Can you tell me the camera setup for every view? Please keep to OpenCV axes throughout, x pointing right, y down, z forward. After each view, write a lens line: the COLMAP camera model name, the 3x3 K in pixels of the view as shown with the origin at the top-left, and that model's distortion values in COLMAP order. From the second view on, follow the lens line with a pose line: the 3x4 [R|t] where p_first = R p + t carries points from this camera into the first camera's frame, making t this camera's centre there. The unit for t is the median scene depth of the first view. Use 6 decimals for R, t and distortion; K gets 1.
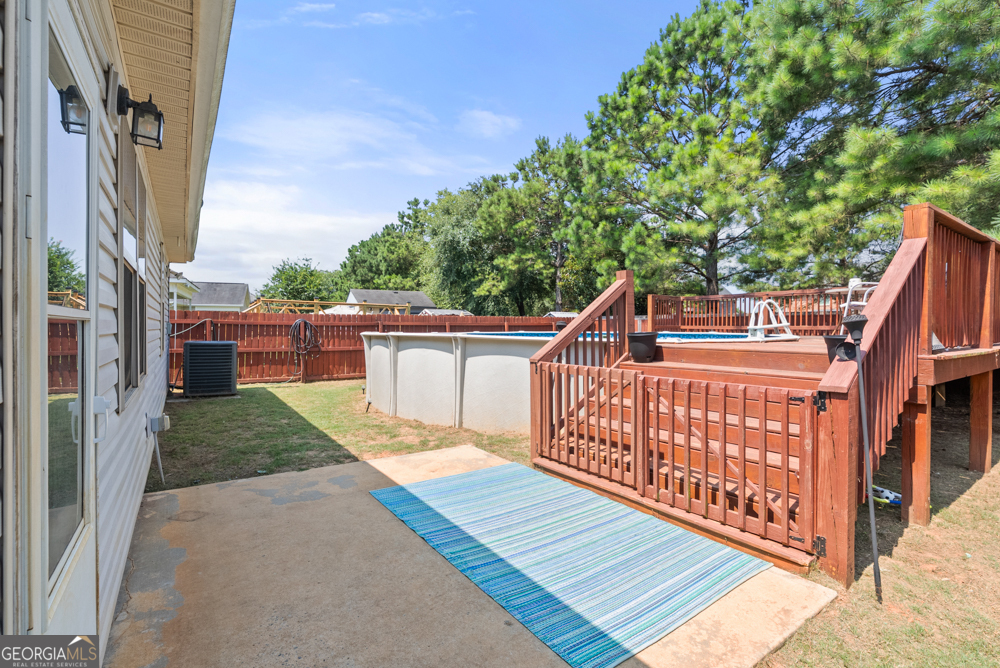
lens RADIAL K [[456.1, 0, 501.5], [0, 456.1, 335.5], [0, 0, 1]] dist [-0.001869, 0.000087]
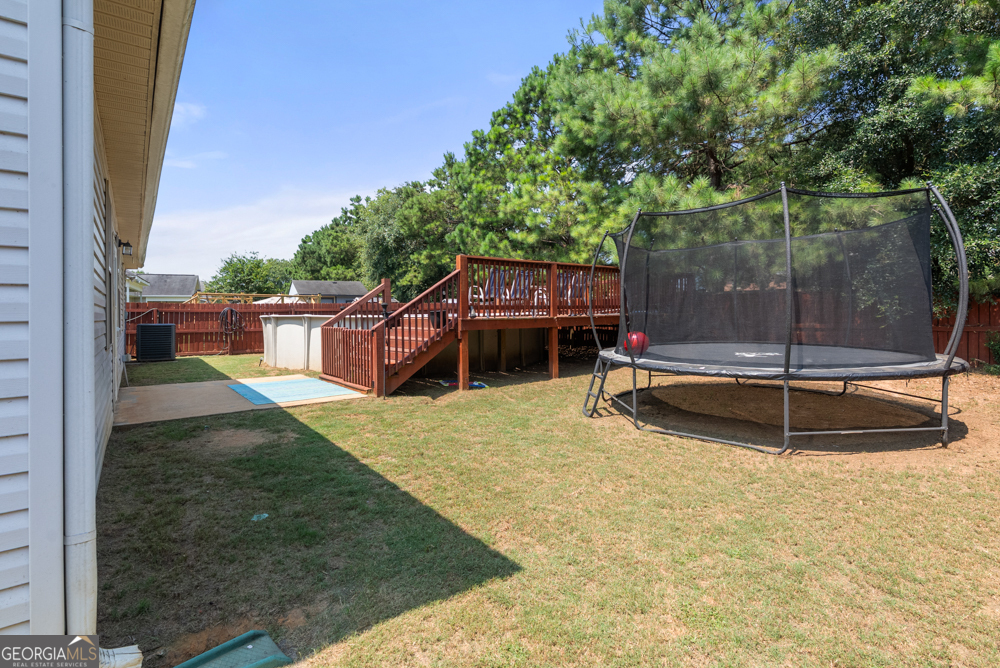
lens RADIAL K [[460.6, 0, 499.5], [0, 460.6, 314.6], [0, 0, 1]] dist [-0.003004, -0.000351]
pose [[0.997914, -0.015260, 0.062724, 0.123701], [0.016216, 0.999760, -0.014753, 0.008079], [-0.062484, 0.015740, 0.997922, -0.181125]]
